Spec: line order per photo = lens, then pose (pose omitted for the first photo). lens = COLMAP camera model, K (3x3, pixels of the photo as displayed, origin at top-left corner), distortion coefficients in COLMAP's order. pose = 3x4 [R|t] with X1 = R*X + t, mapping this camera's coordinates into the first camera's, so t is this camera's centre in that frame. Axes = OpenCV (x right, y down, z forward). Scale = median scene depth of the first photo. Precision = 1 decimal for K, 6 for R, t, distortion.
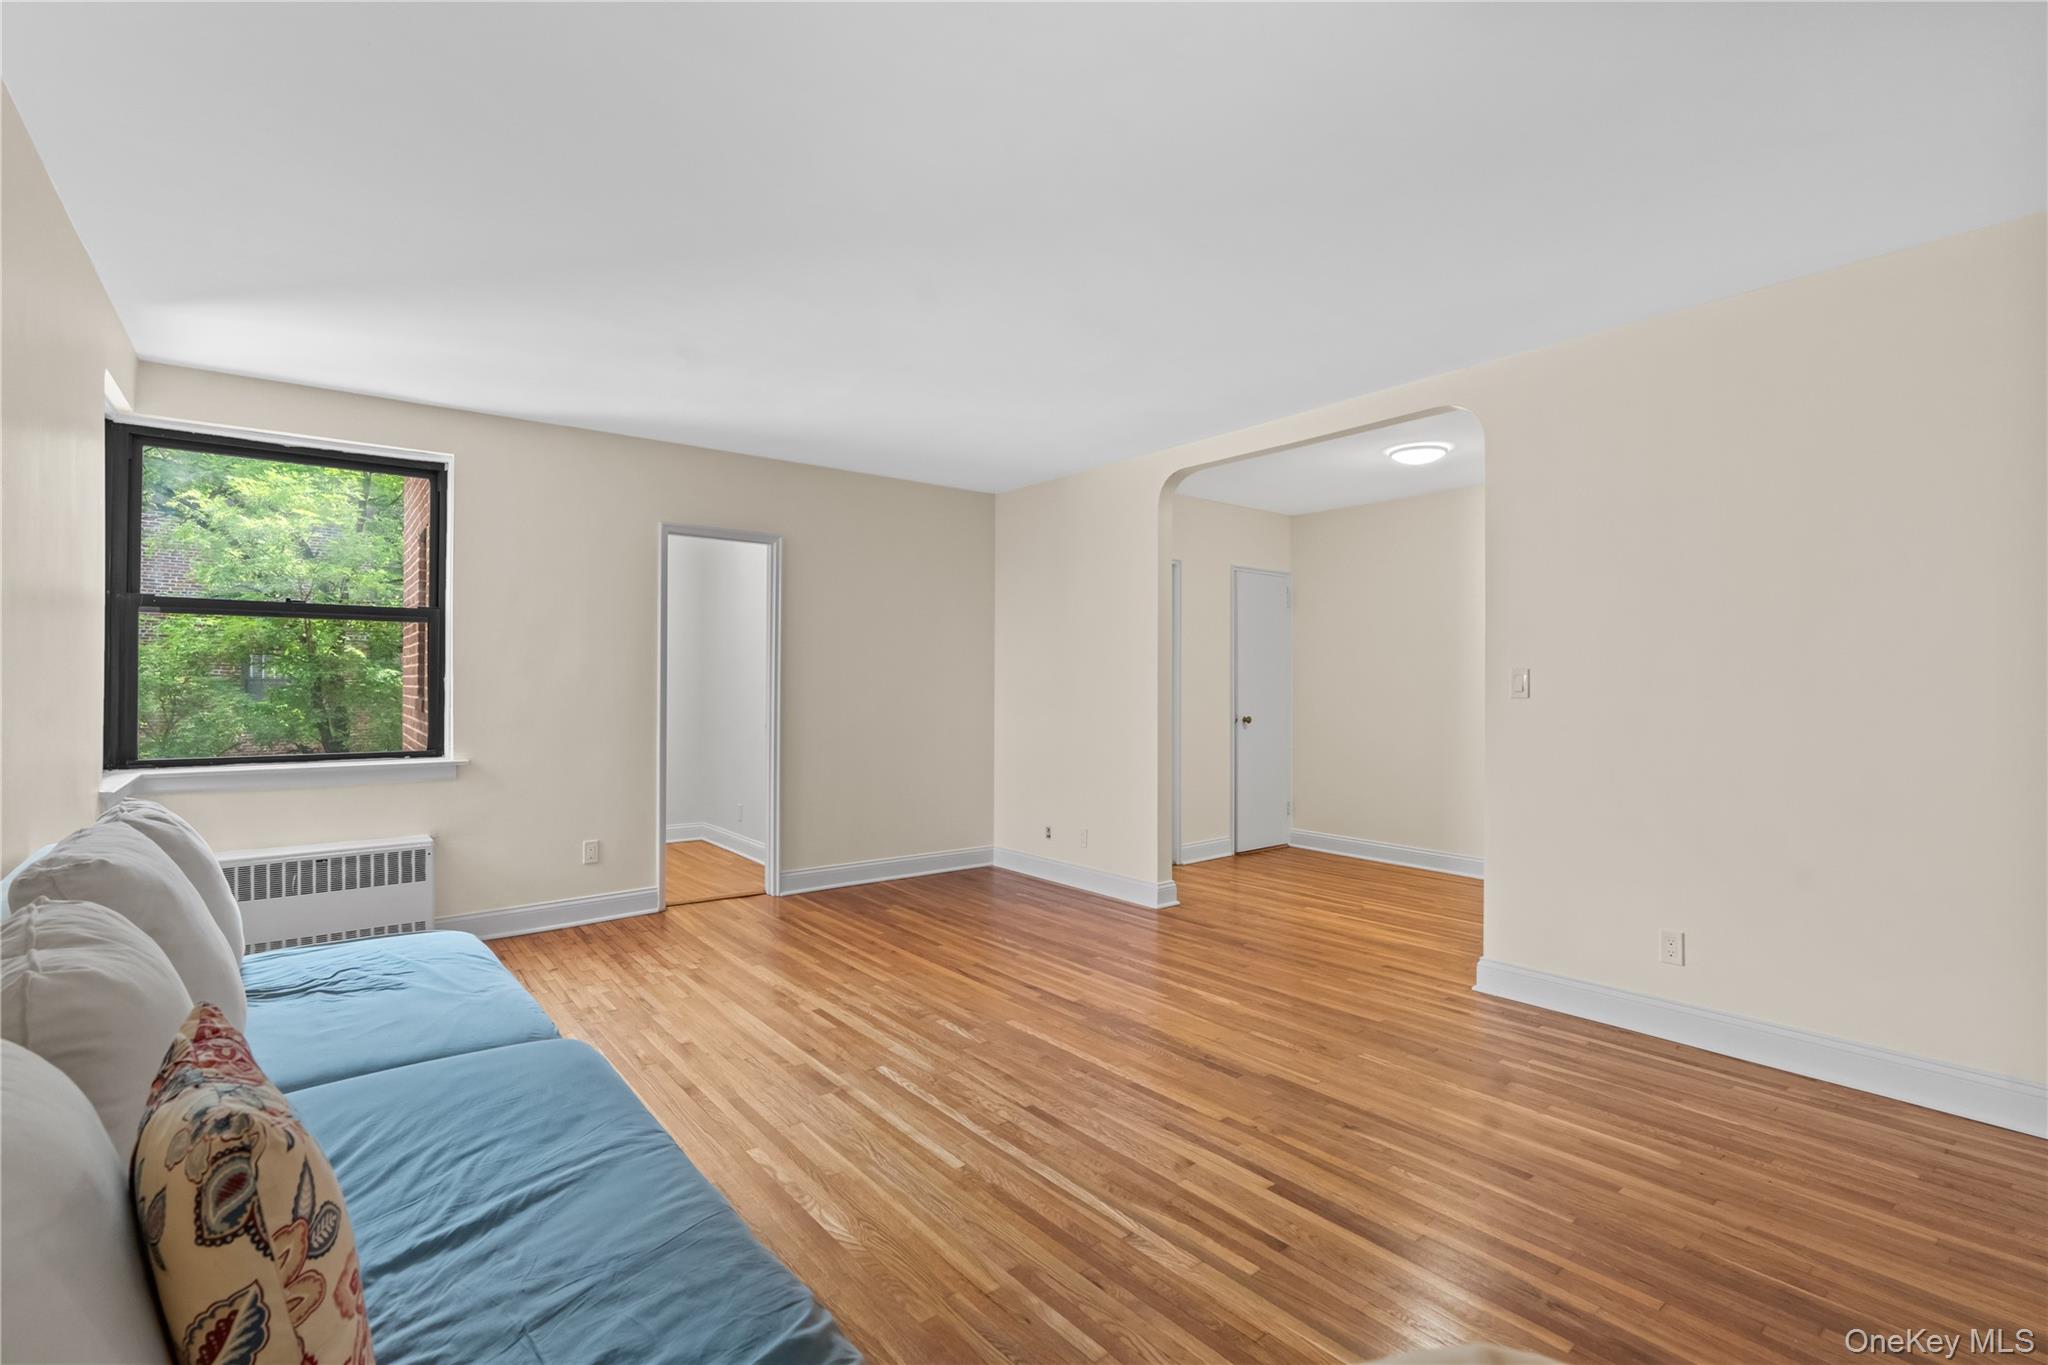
lens RADIAL K [[928.3, 0, 1024.0], [0, 928.3, 682.5], [0, 0, 1]] dist [-0.000364, 0.000257]
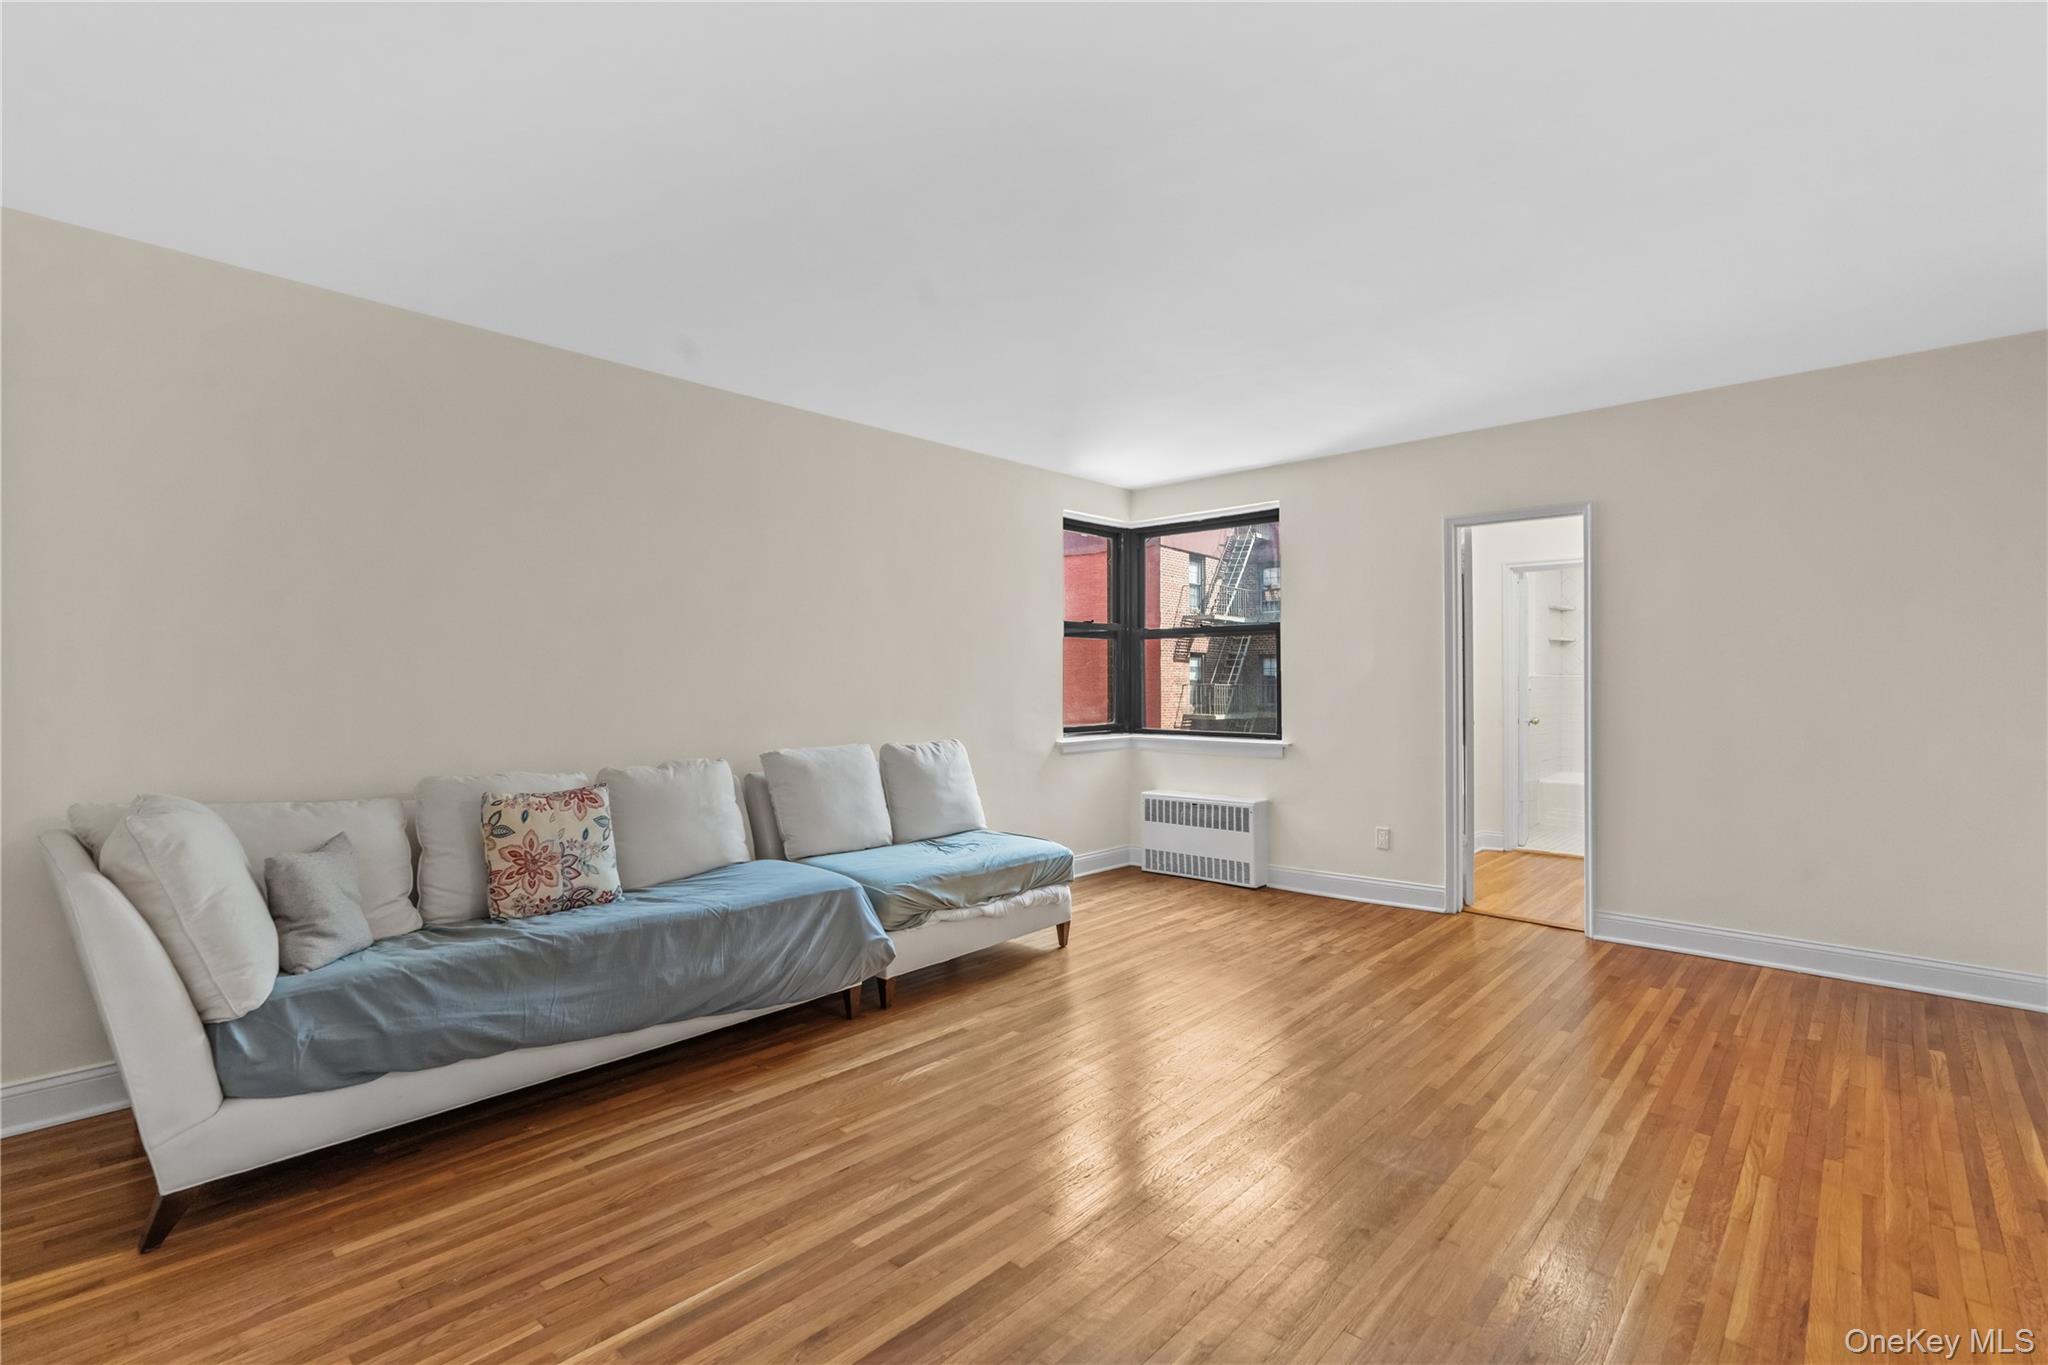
lens RADIAL K [[940.1, 0, 1019.0], [0, 940.1, 672.4], [0, 0, 1]] dist [-0.002809, 0.000708]
pose [[0.150202, -0.014903, -0.988543, 0.682902], [0.004868, 0.999885, -0.014334, 0.006069], [0.988643, -0.002659, 0.150257, 0.527571]]
